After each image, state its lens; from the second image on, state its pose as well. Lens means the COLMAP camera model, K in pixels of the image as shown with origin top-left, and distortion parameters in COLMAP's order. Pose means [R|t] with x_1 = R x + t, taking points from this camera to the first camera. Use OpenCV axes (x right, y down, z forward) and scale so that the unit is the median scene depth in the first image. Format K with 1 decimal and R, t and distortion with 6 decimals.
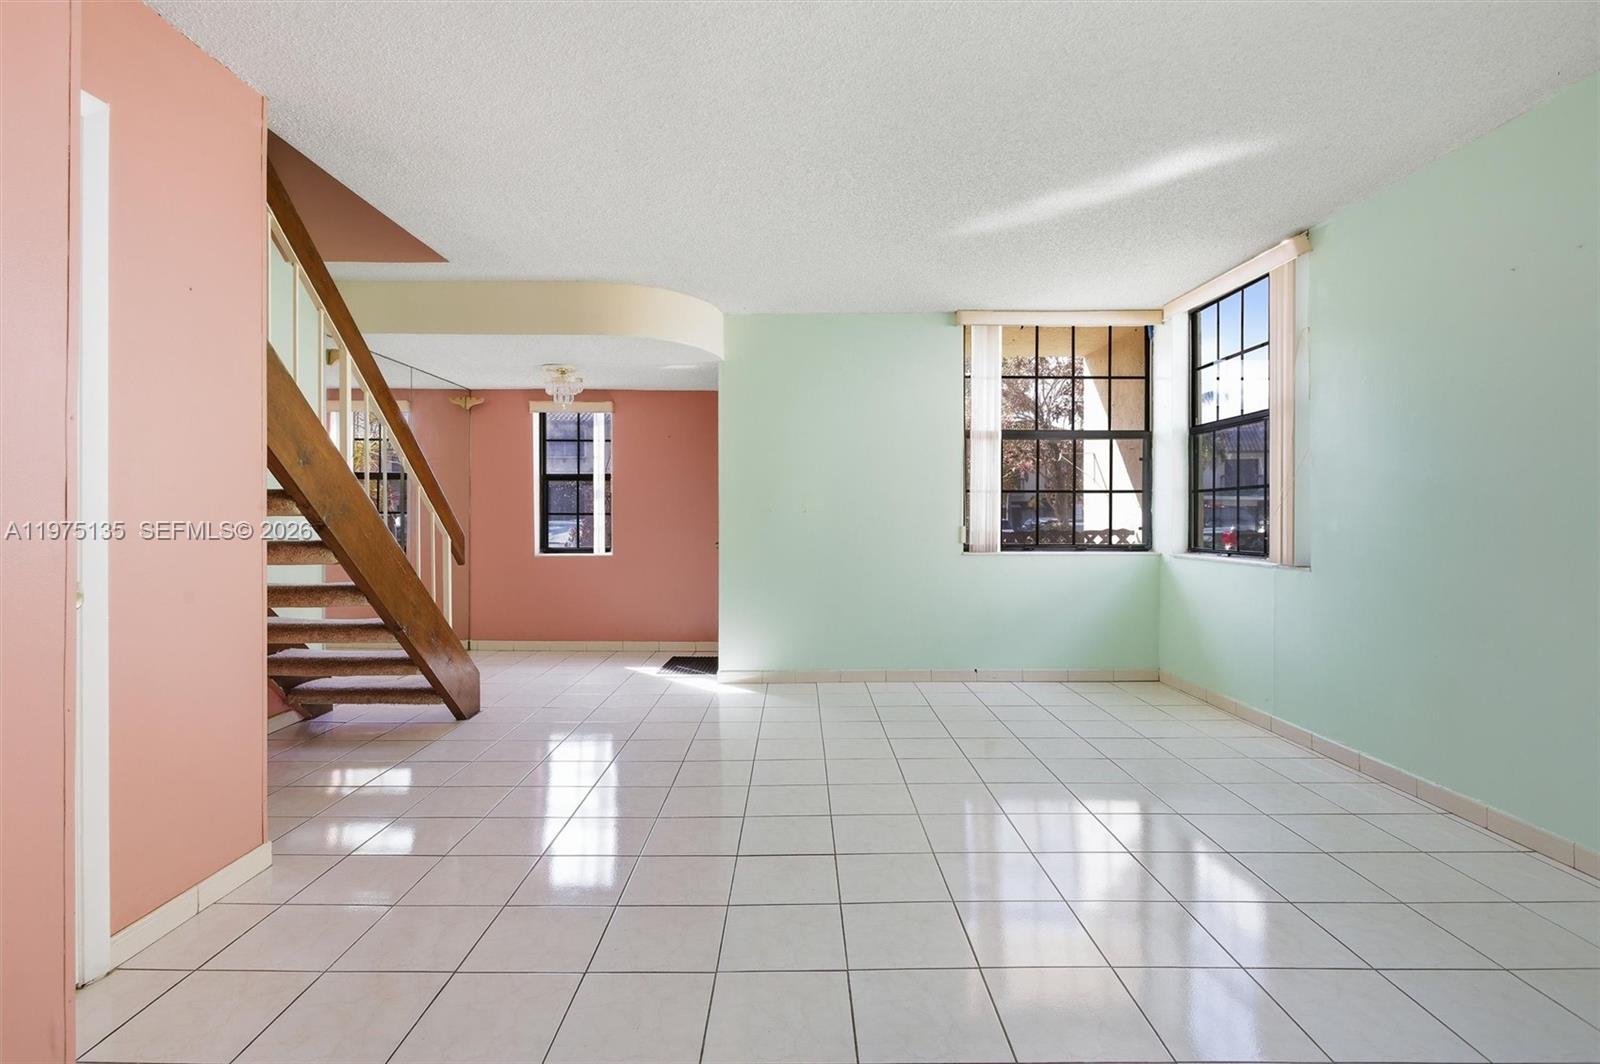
lens RADIAL K [[773.1, 0, 802.7], [0, 773.1, 518.9], [0, 0, 1]] dist [-0.002202, 0.000461]
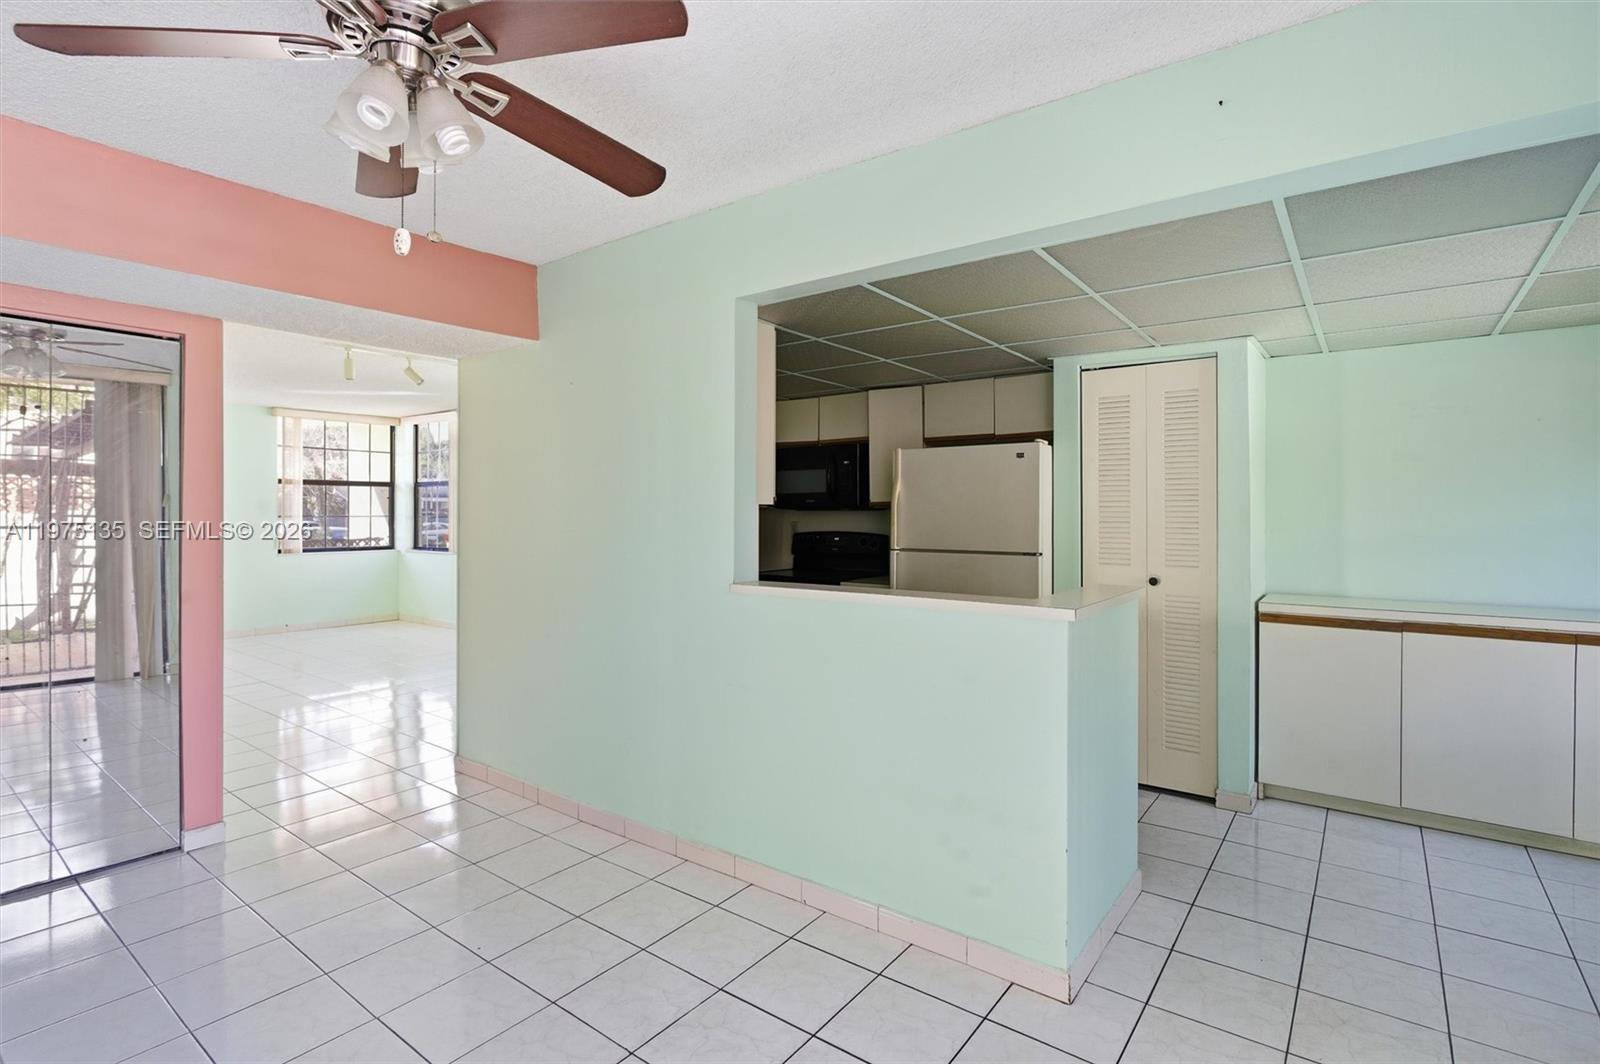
lens RADIAL K [[773.1, 0, 802.7], [0, 773.1, 518.9], [0, 0, 1]] dist [-0.002202, 0.000461]
pose [[0.599270, -0.008373, 0.800503, -0.414808], [0.005764, 0.999965, 0.006144, -0.034482], [-0.800526, 0.000932, 0.599297, -0.830652]]
